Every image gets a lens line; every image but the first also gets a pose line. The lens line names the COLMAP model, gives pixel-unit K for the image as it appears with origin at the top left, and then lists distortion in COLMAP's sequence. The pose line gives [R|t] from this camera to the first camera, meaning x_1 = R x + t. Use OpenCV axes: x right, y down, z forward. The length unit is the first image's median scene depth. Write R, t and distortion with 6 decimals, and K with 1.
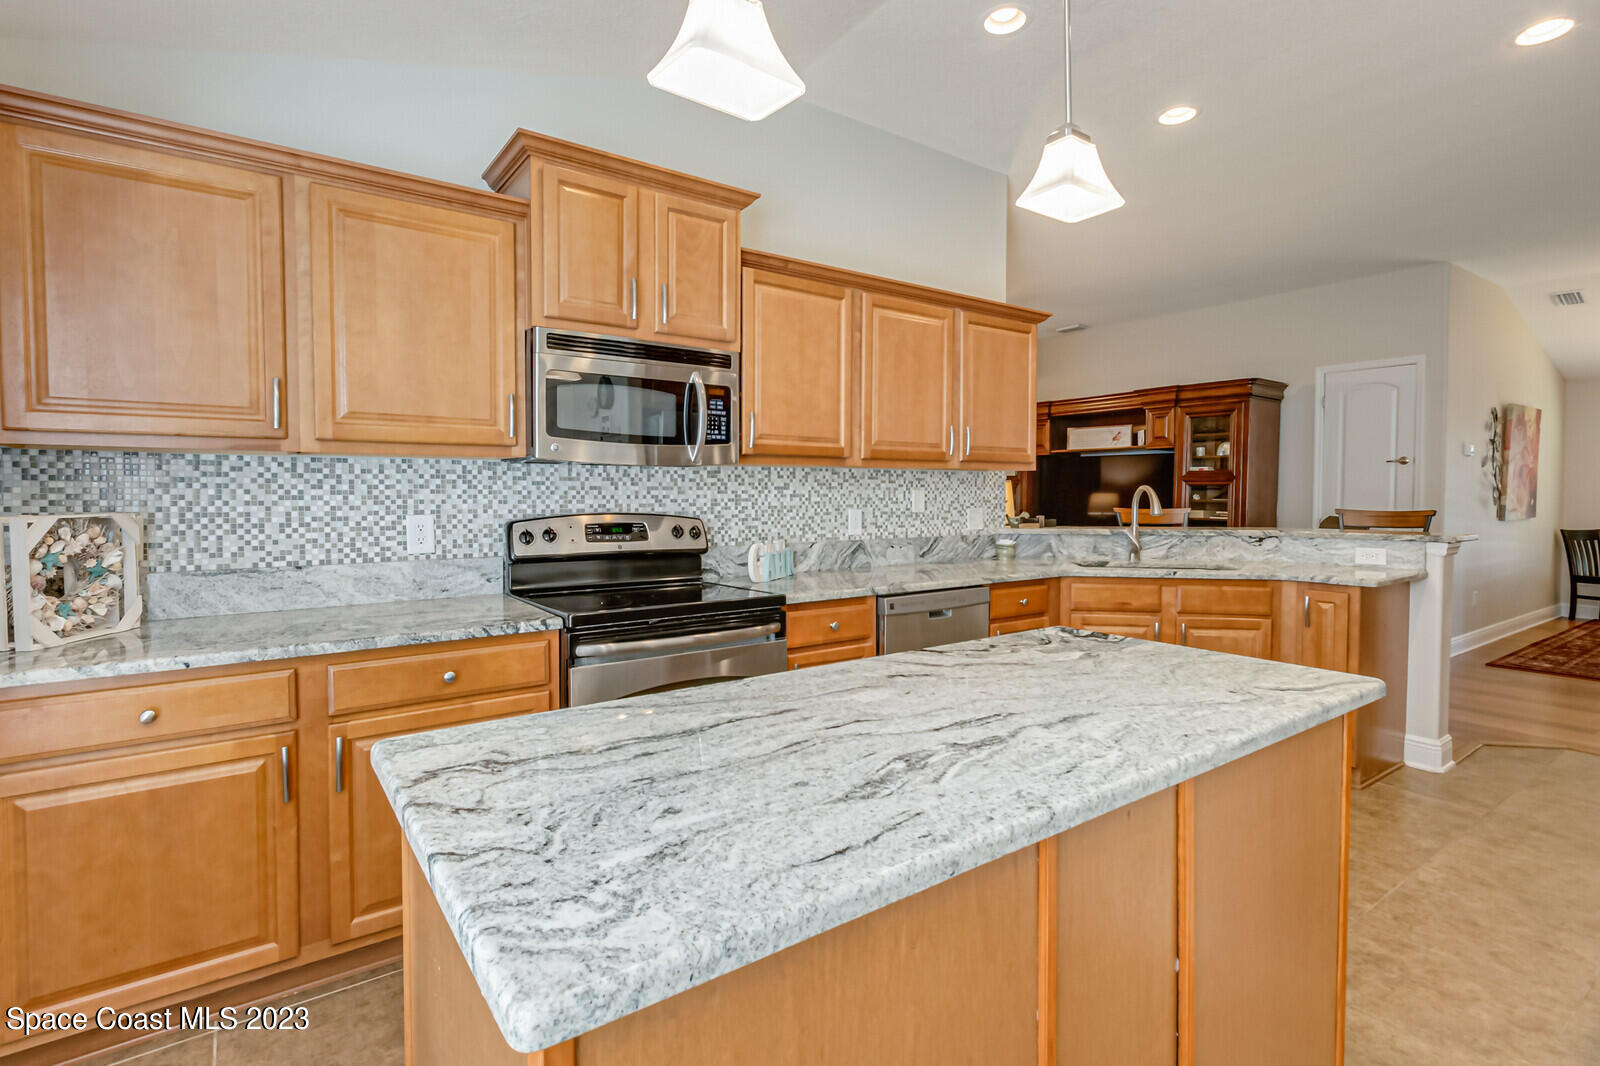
lens RADIAL K [[752.6, 0, 745.5], [0, 752.6, 504.0], [0, 0, 1]] dist [0.006670, -0.001792]
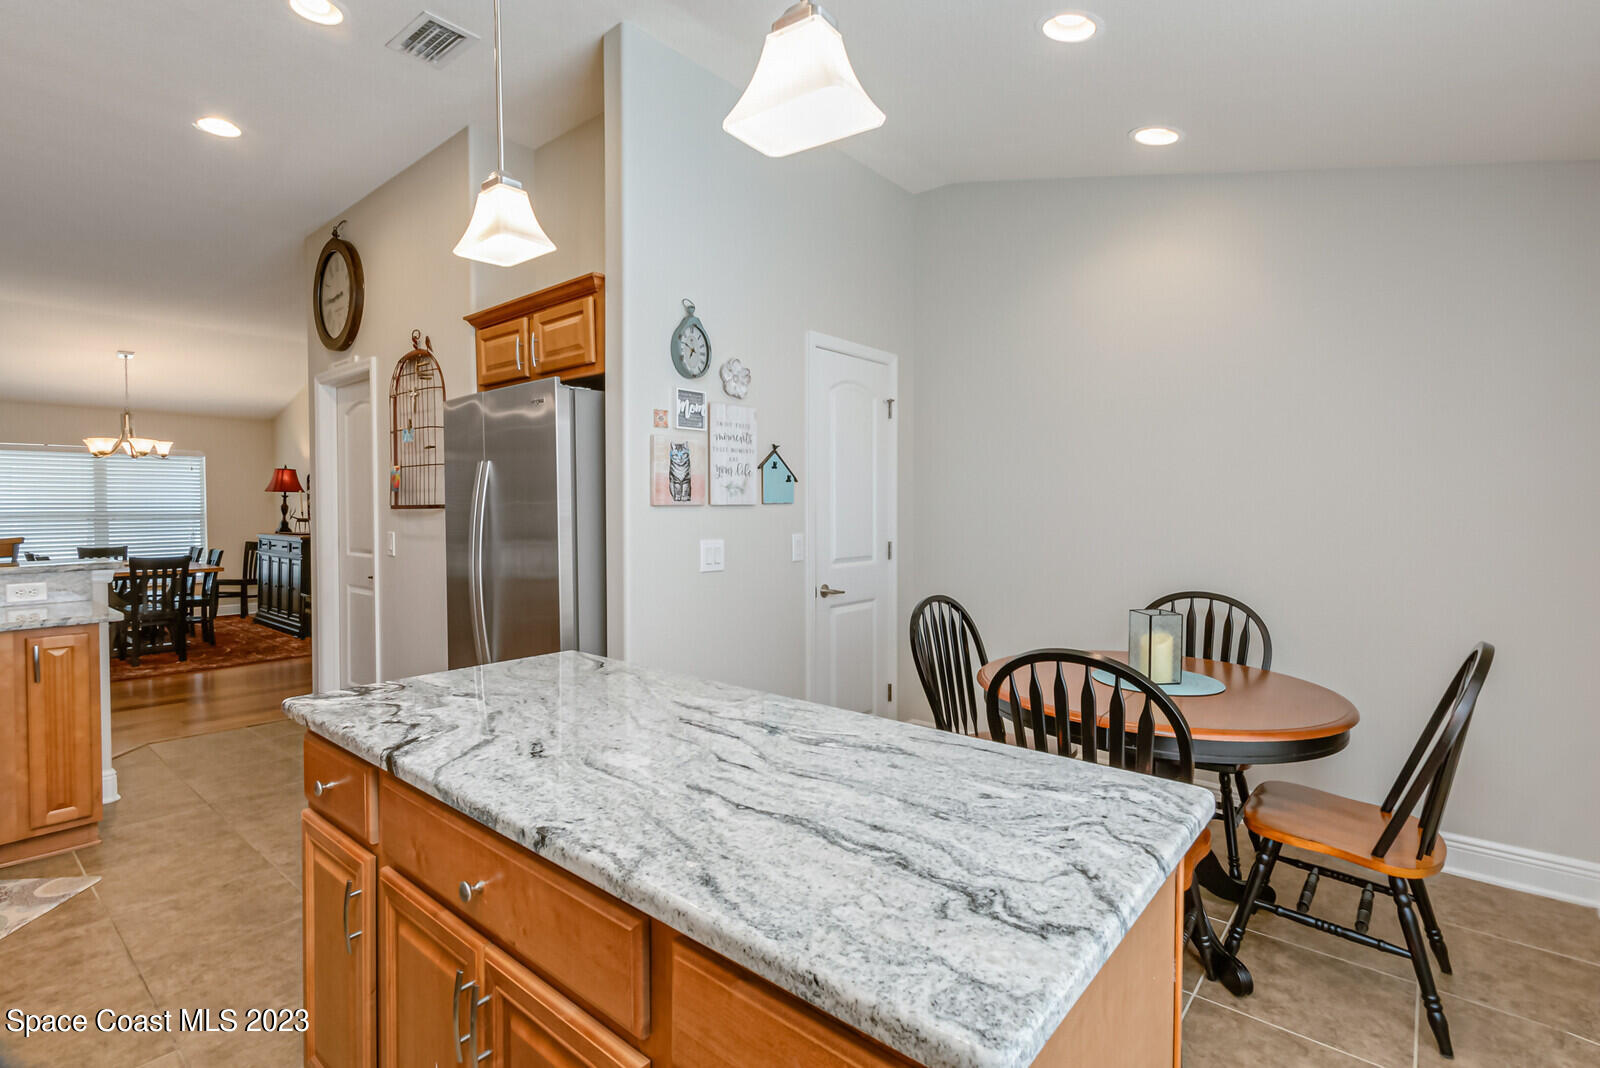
lens RADIAL K [[752.6, 0, 824.8], [0, 752.6, 503.4], [0, 0, 1]] dist [0.006670, -0.001792]
pose [[-0.291516, 0.002690, 0.956562, -1.055270], [0.016902, 0.999854, 0.002339, -0.076440], [-0.956417, 0.016849, -0.291519, 1.392895]]
